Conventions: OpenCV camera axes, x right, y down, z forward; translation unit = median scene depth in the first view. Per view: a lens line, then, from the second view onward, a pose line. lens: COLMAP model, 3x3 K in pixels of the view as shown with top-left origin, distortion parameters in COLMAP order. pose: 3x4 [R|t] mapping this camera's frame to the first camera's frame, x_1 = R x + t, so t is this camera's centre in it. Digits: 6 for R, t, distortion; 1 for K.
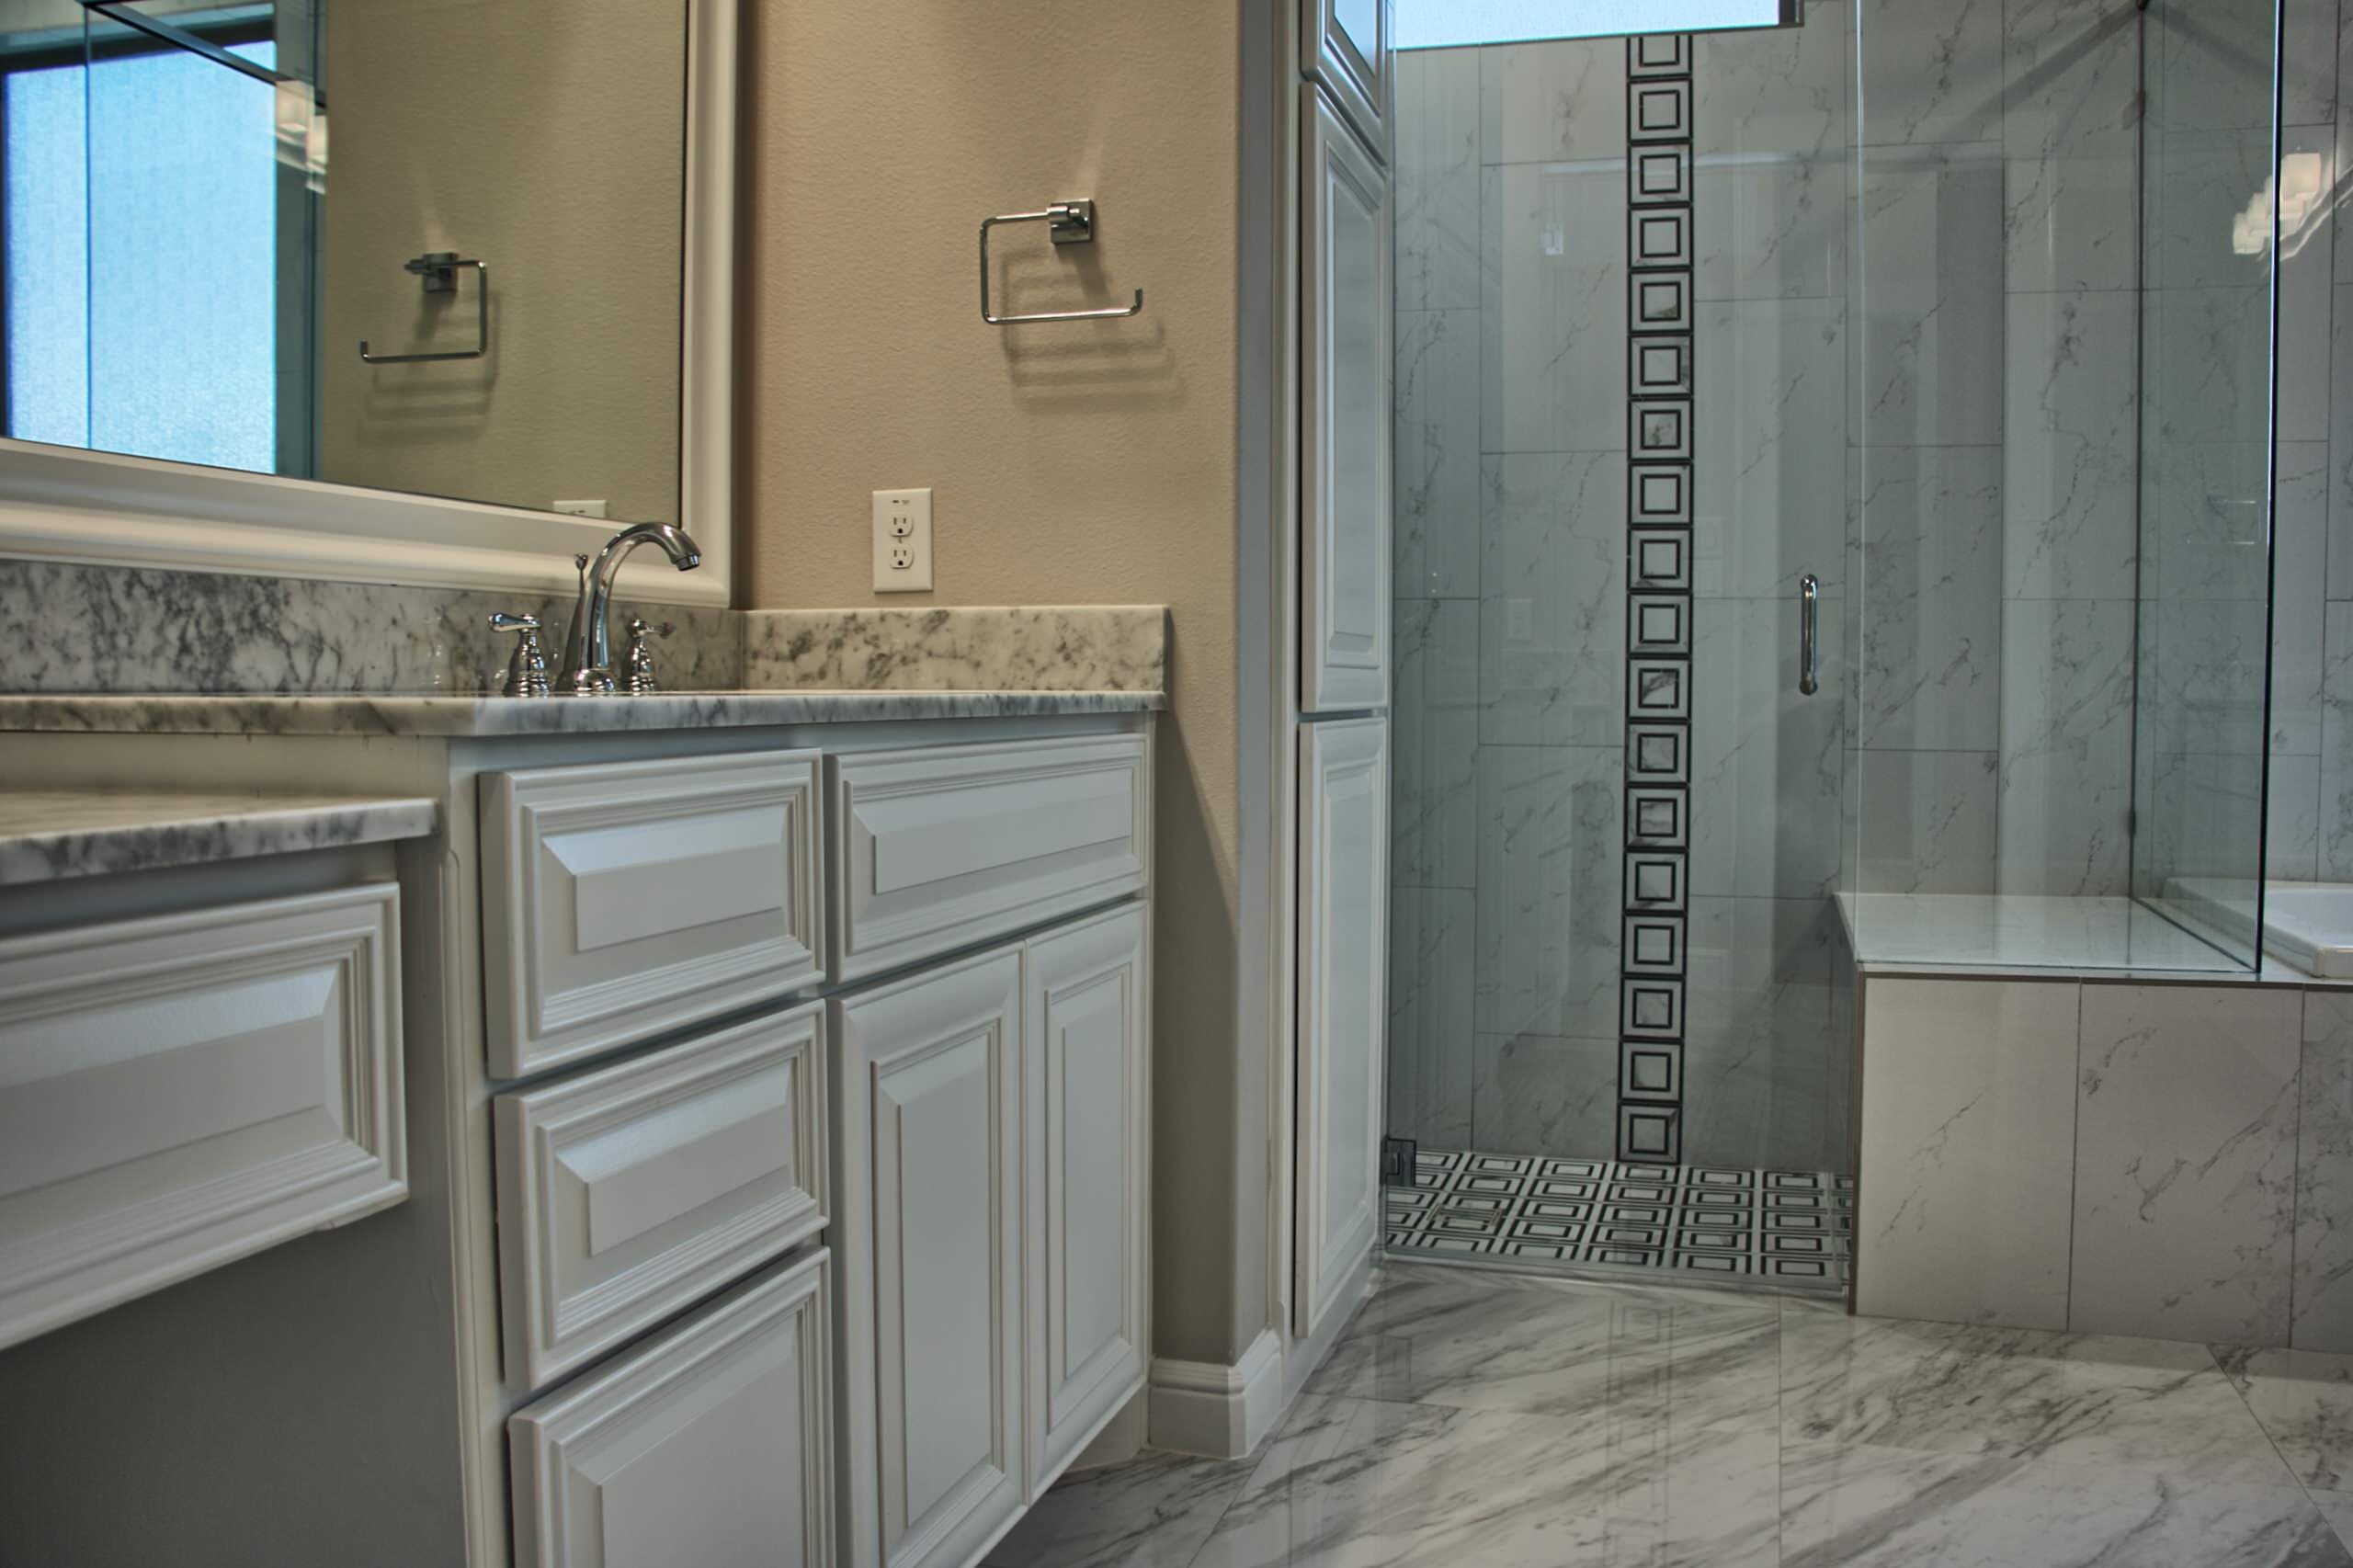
lens RADIAL K [[1964.6, 0, 1176.5], [0, 1964.6, 784.0], [0, 0, 1]] dist [-0.194501, 0.181327]
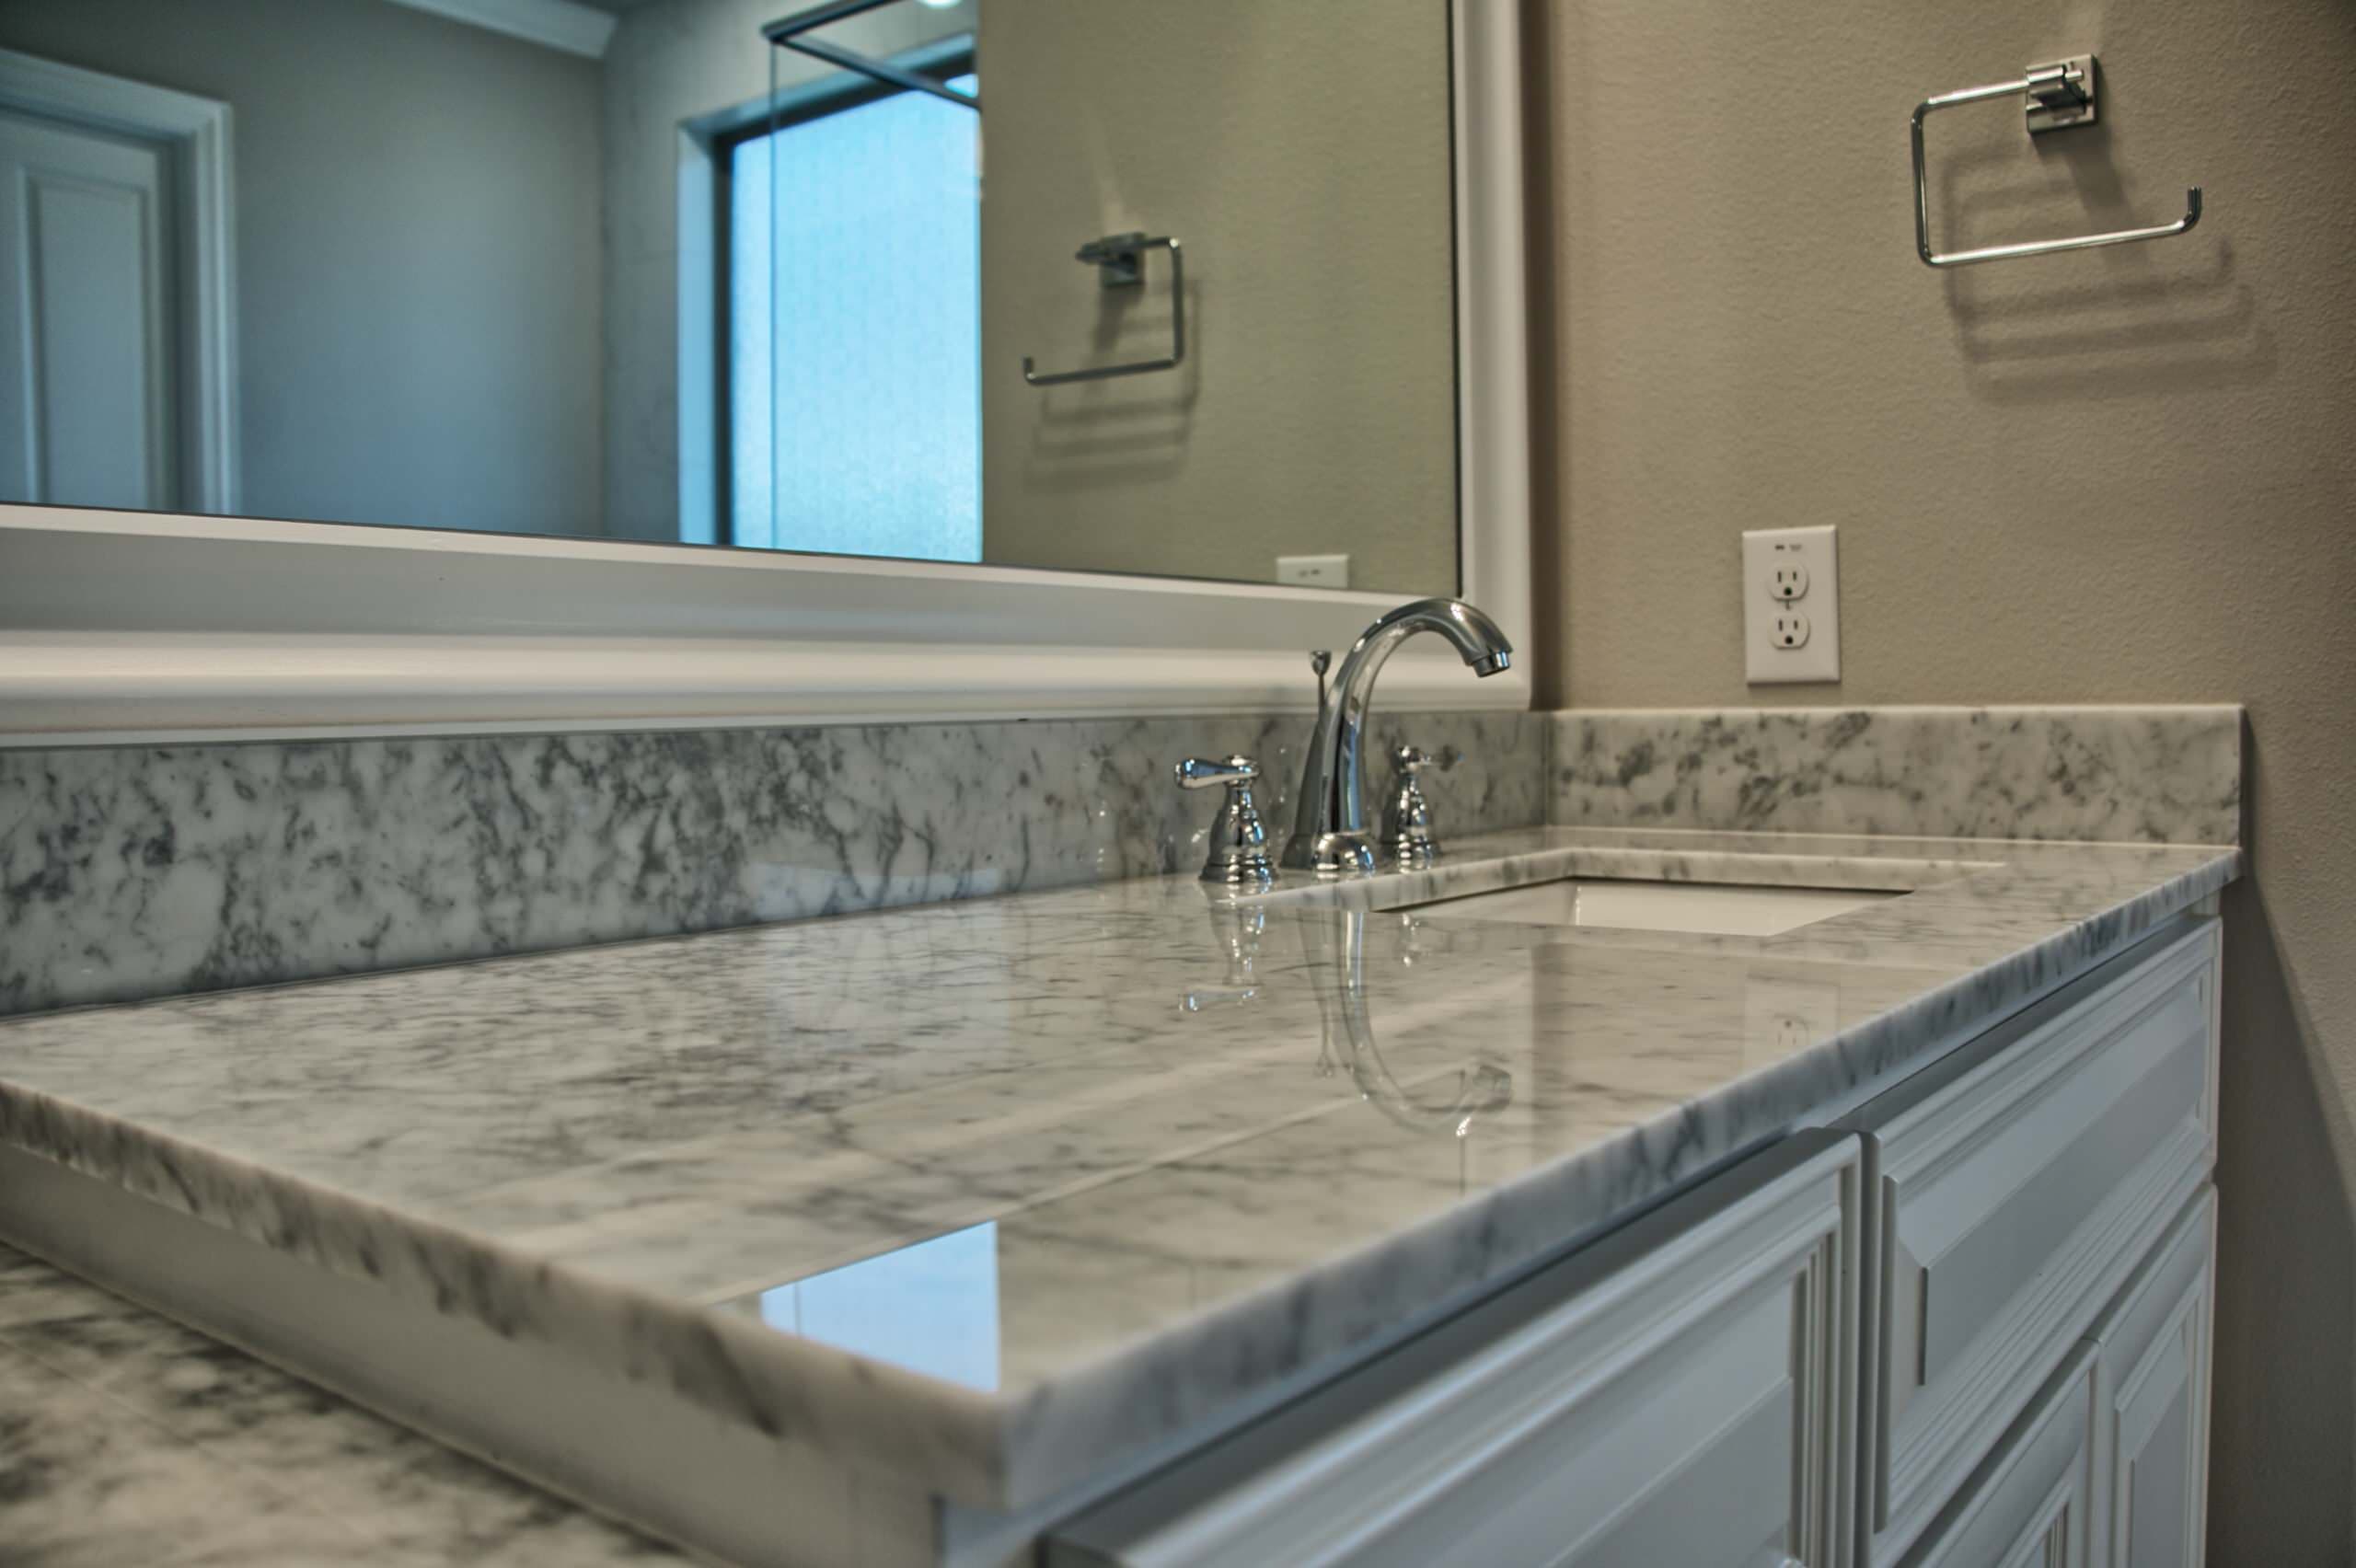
lens RADIAL K [[1967.0, 0, 1178.0], [0, 1967.0, 784.0], [0, 0, 1]] dist [-0.194501, 0.181327]
pose [[0.934555, -0.003971, -0.355796, -0.119583], [-0.000385, 0.999926, -0.012171, -0.065900], [0.355818, 0.011512, 0.934484, 0.369088]]
